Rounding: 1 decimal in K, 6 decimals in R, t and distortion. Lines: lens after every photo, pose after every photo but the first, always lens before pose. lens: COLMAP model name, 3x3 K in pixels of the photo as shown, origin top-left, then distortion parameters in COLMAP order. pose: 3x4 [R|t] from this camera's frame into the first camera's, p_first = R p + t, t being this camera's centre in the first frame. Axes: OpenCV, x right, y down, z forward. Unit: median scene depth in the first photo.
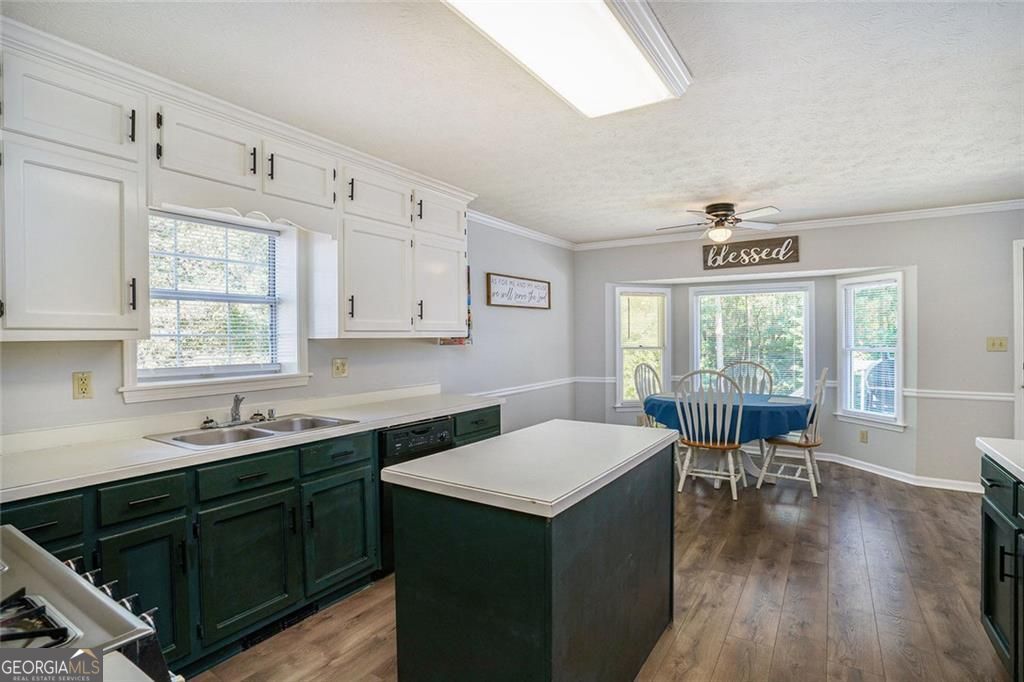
lens RADIAL K [[529.3, 0, 494.3], [0, 529.3, 338.0], [0, 0, 1]] dist [-0.076512, 0.041336]
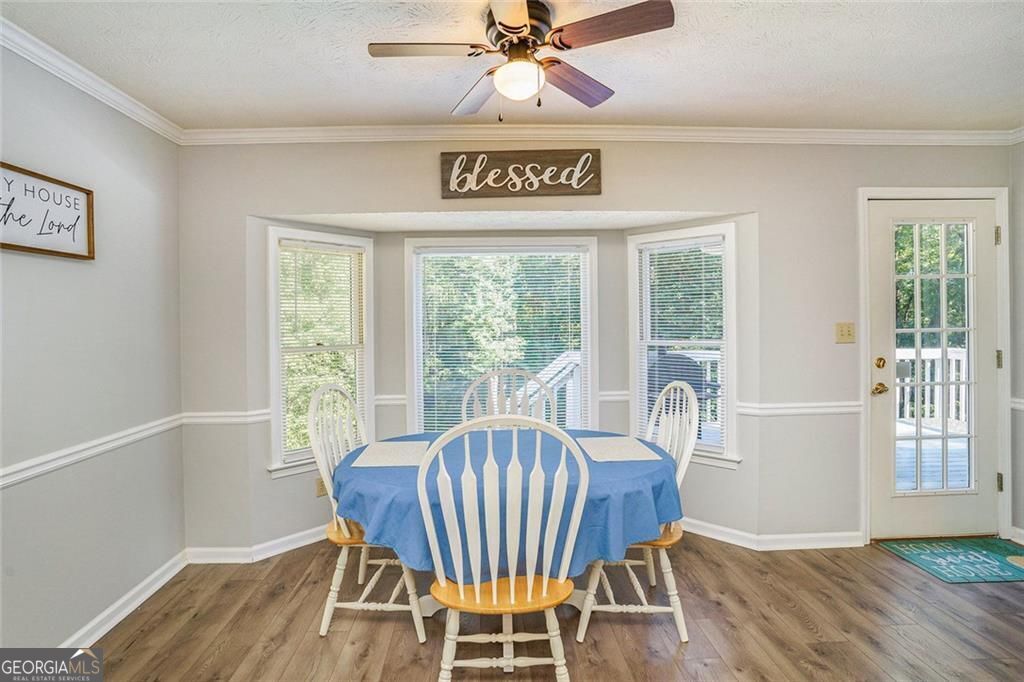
lens RADIAL K [[525.9, 0, 488.6], [0, 525.9, 326.2], [0, 0, 1]] dist [-0.078700, 0.039482]
pose [[0.829877, -0.007927, 0.557890, 0.150442], [0.008092, 0.999965, 0.002171, -0.002330], [-0.557887, 0.002713, 0.829912, 0.557736]]
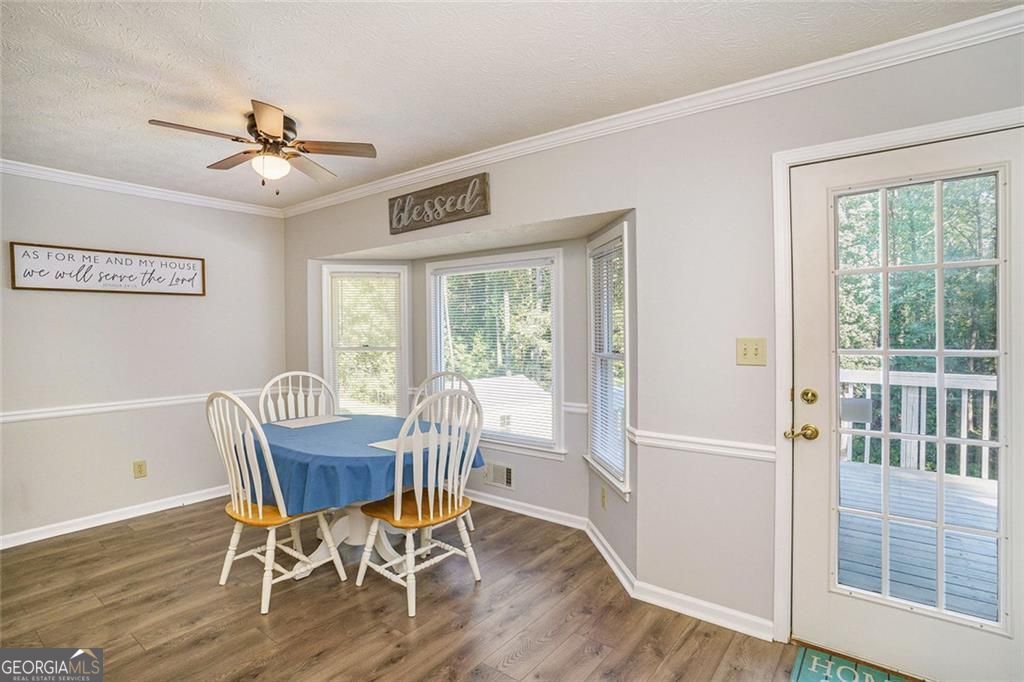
lens RADIAL K [[529.3, 0, 494.3], [0, 529.3, 338.0], [0, 0, 1]] dist [-0.076512, 0.041336]
pose [[0.994296, 0.005191, -0.106528, 0.629274], [-0.003889, 0.999915, 0.012429, -0.006643], [0.106584, -0.011944, 0.994232, 0.353720]]
